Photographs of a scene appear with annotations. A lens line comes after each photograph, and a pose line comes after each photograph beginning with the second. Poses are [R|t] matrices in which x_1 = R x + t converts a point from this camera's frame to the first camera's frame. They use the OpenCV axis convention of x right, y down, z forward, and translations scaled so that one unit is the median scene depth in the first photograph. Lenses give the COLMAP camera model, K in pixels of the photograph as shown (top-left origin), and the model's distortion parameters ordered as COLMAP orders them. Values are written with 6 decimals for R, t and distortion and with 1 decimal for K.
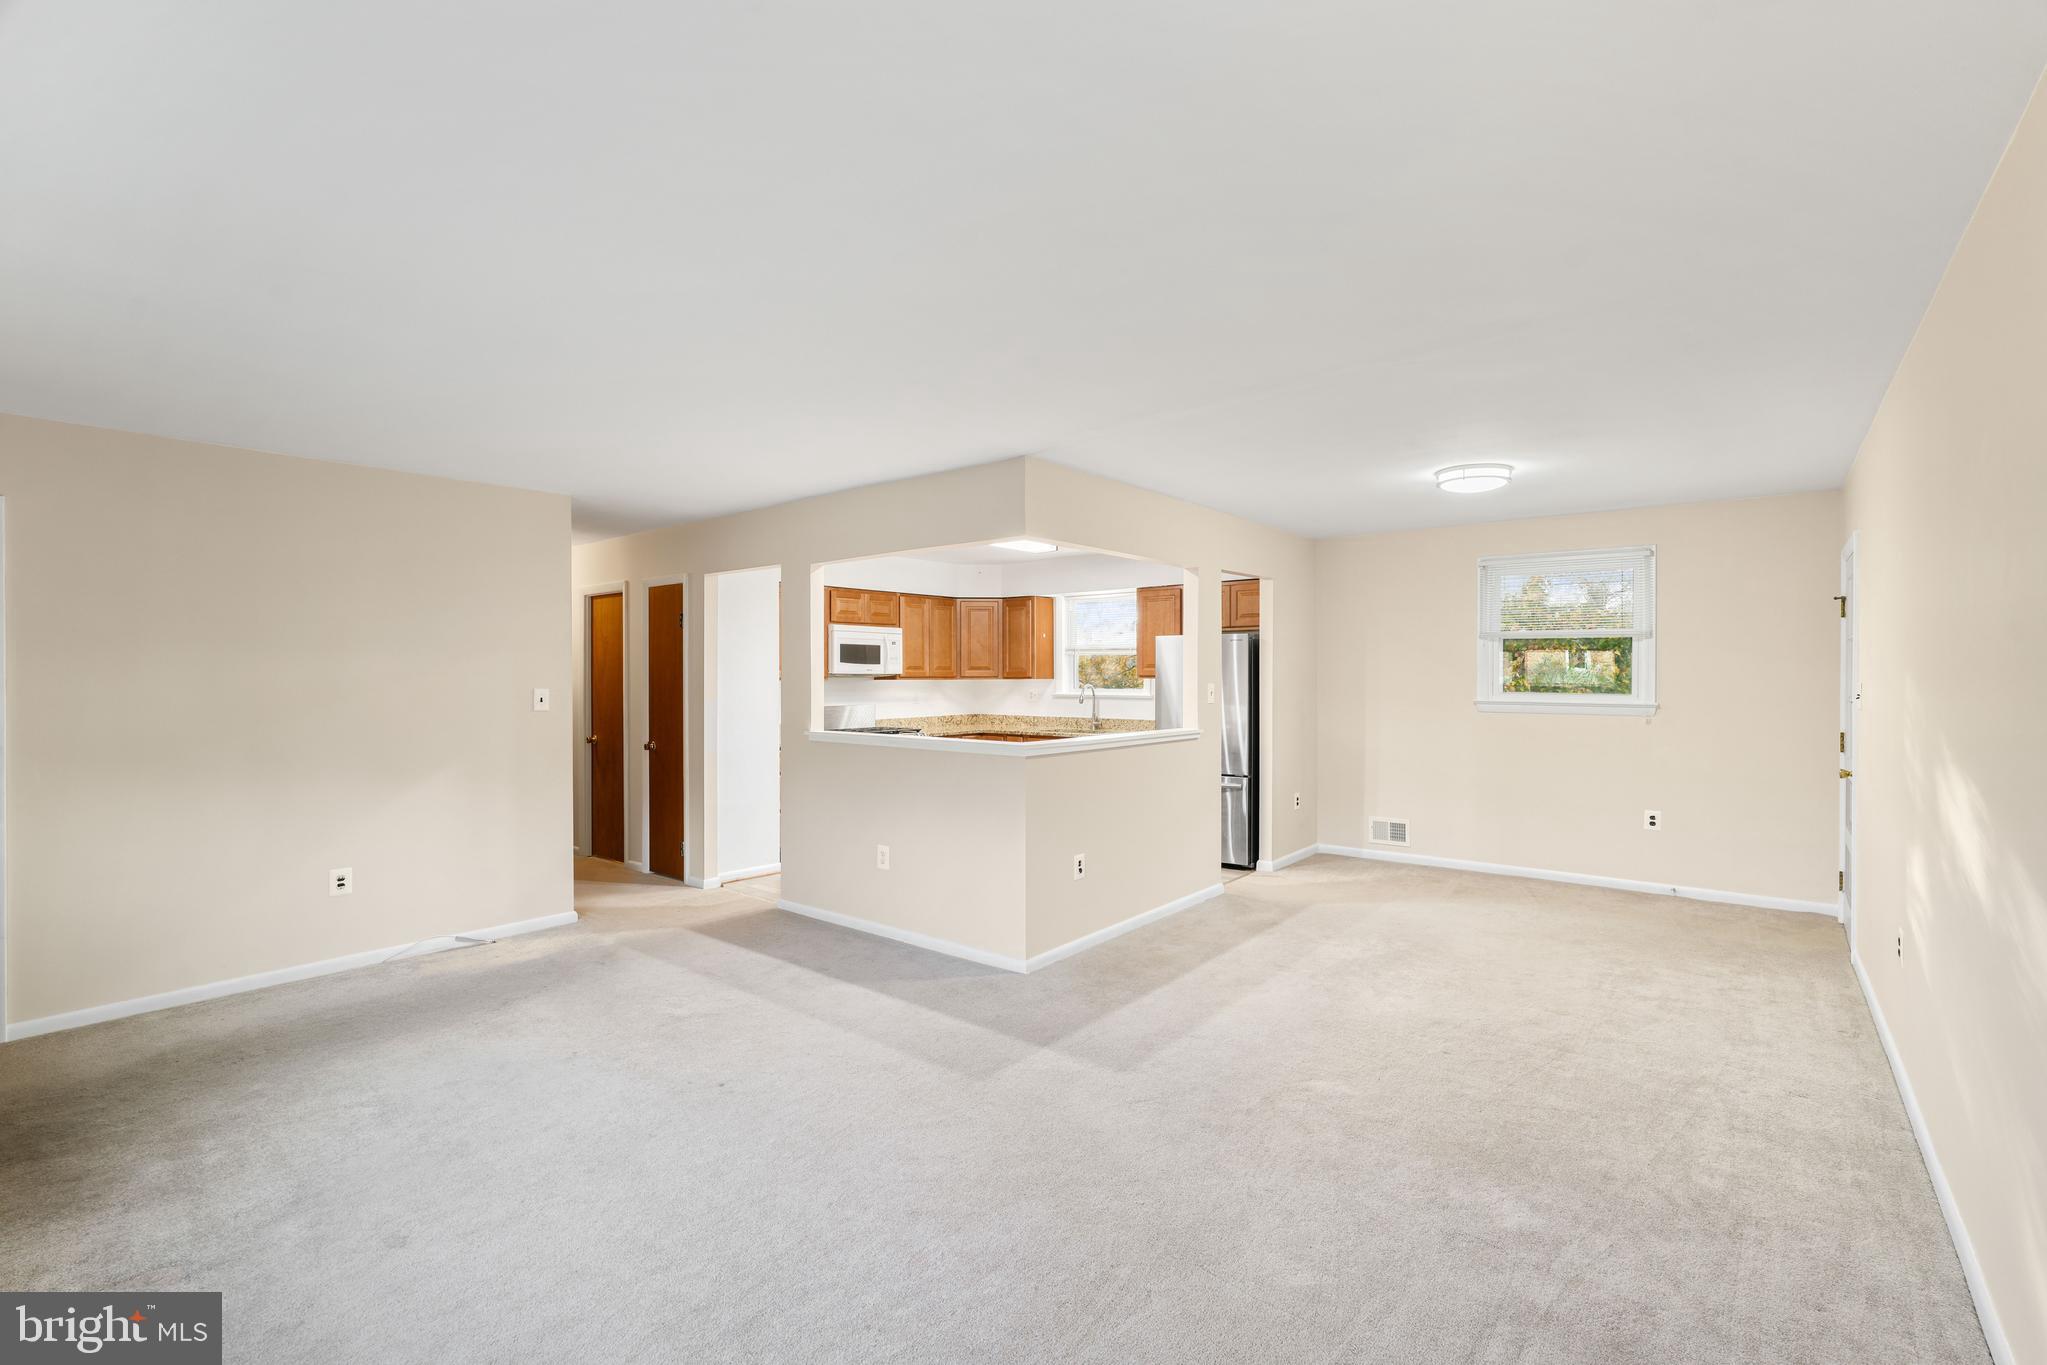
lens RADIAL K [[906.3, 0, 1019.0], [0, 906.3, 693.9], [0, 0, 1]] dist [-0.015972, 0.007408]
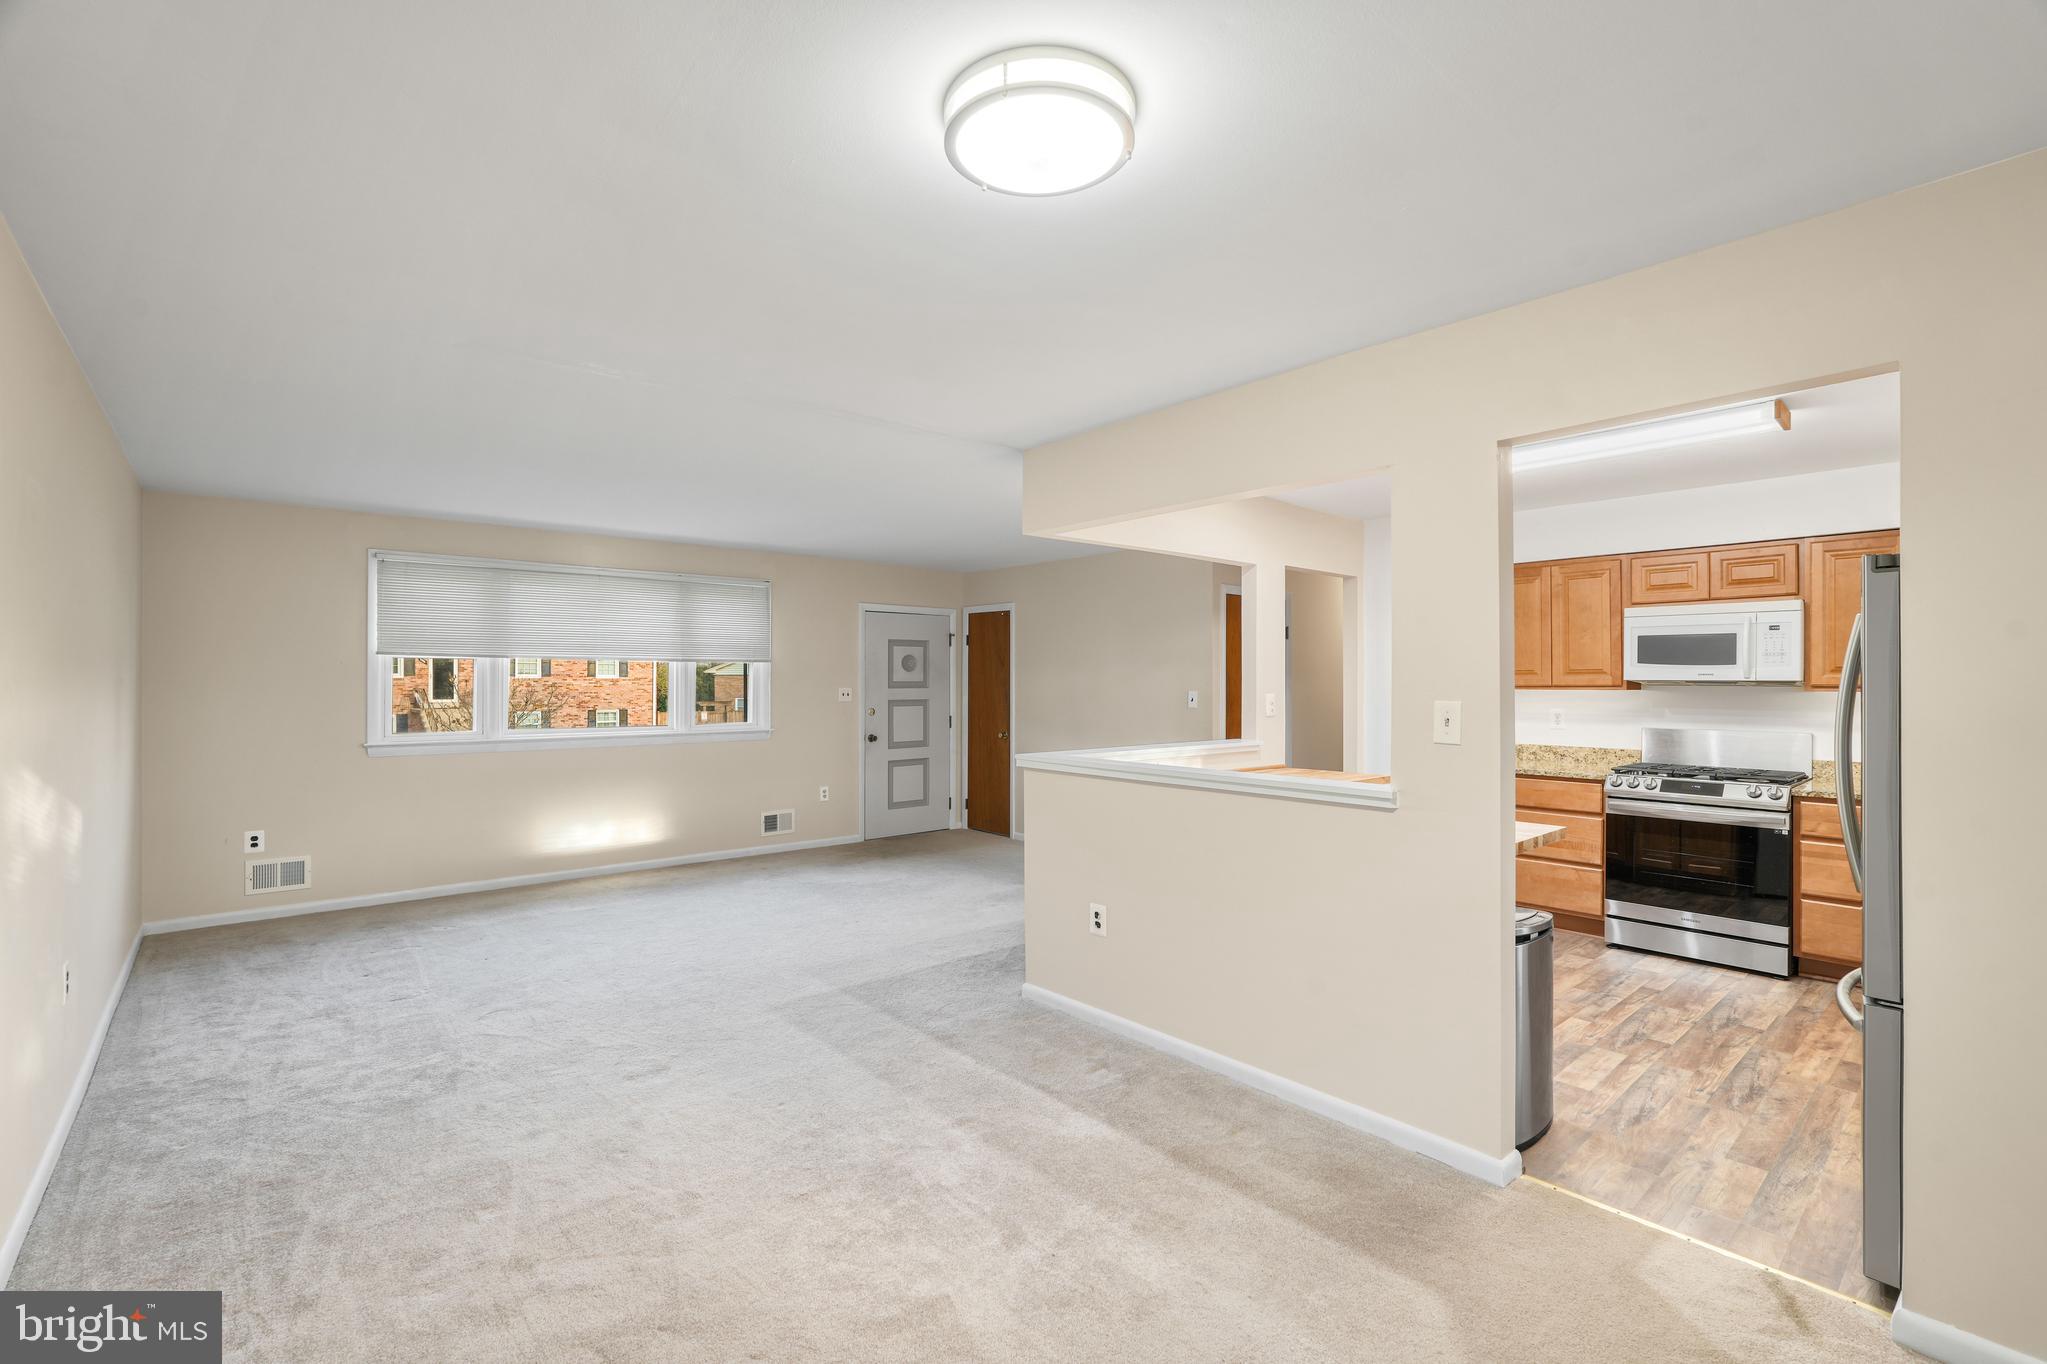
lens RADIAL K [[906.3, 0, 1009.1], [0, 906.3, 687.9], [0, 0, 1]] dist [-0.015972, 0.007408]
pose [[-0.172901, 0.010198, -0.984886, 0.493996], [-0.019562, 0.999714, 0.013786, -0.015303], [0.984745, 0.021650, -0.172652, 0.594832]]
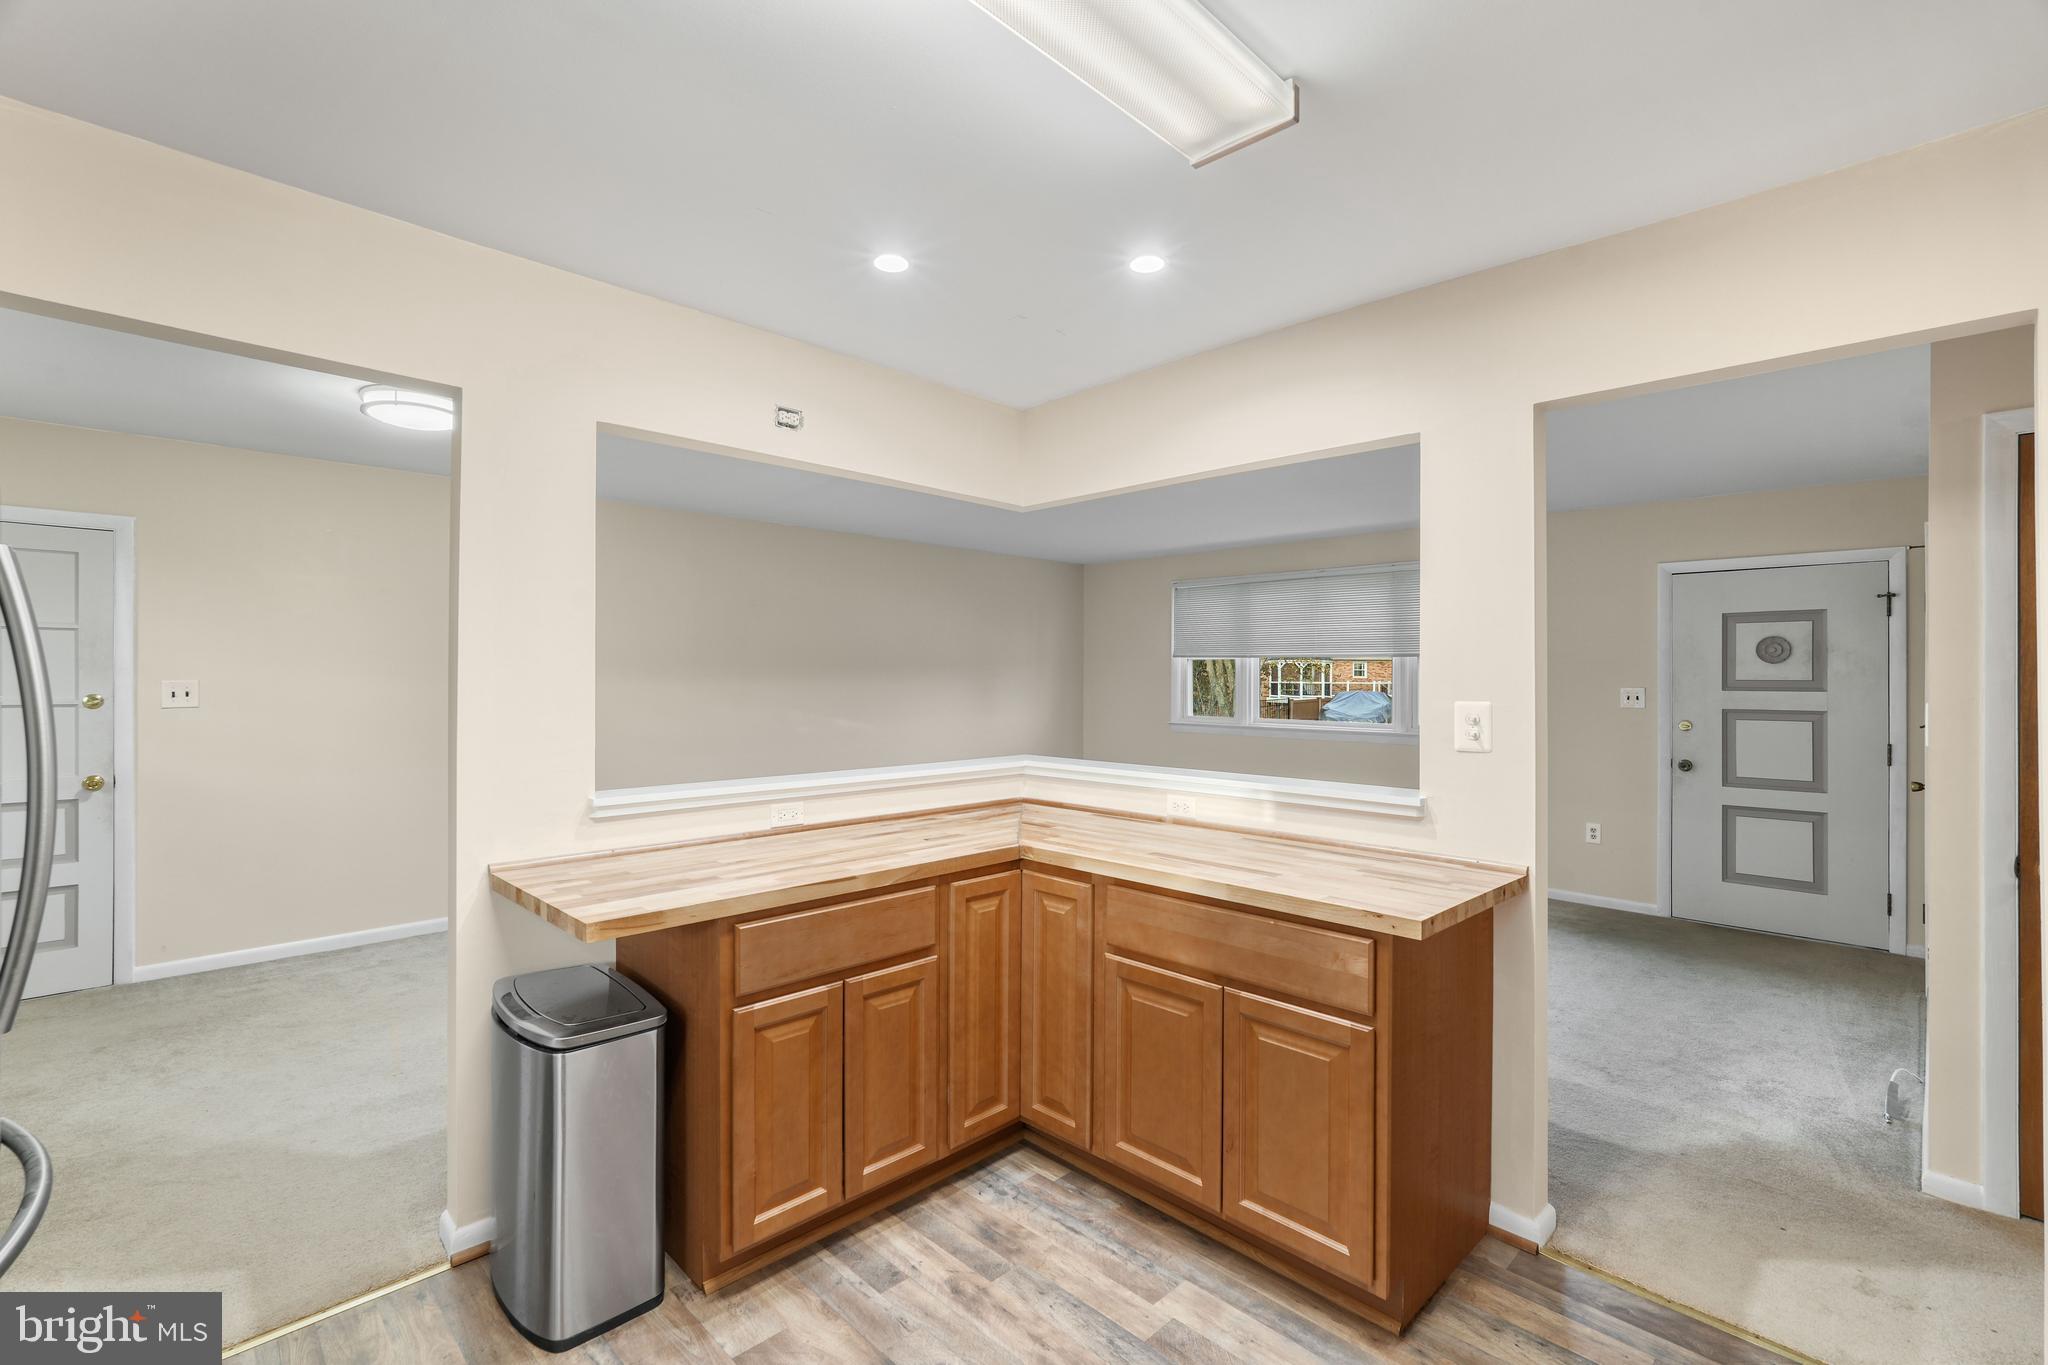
lens RADIAL K [[906.8, 0, 1027.1], [0, 906.8, 680.2], [0, 0, 1]] dist [-0.015972, 0.007408]
pose [[-0.995356, -0.003469, 0.096200, -0.041230], [-0.001287, 0.999741, 0.022731, -0.019411], [-0.096254, 0.022502, -0.995102, 0.963962]]
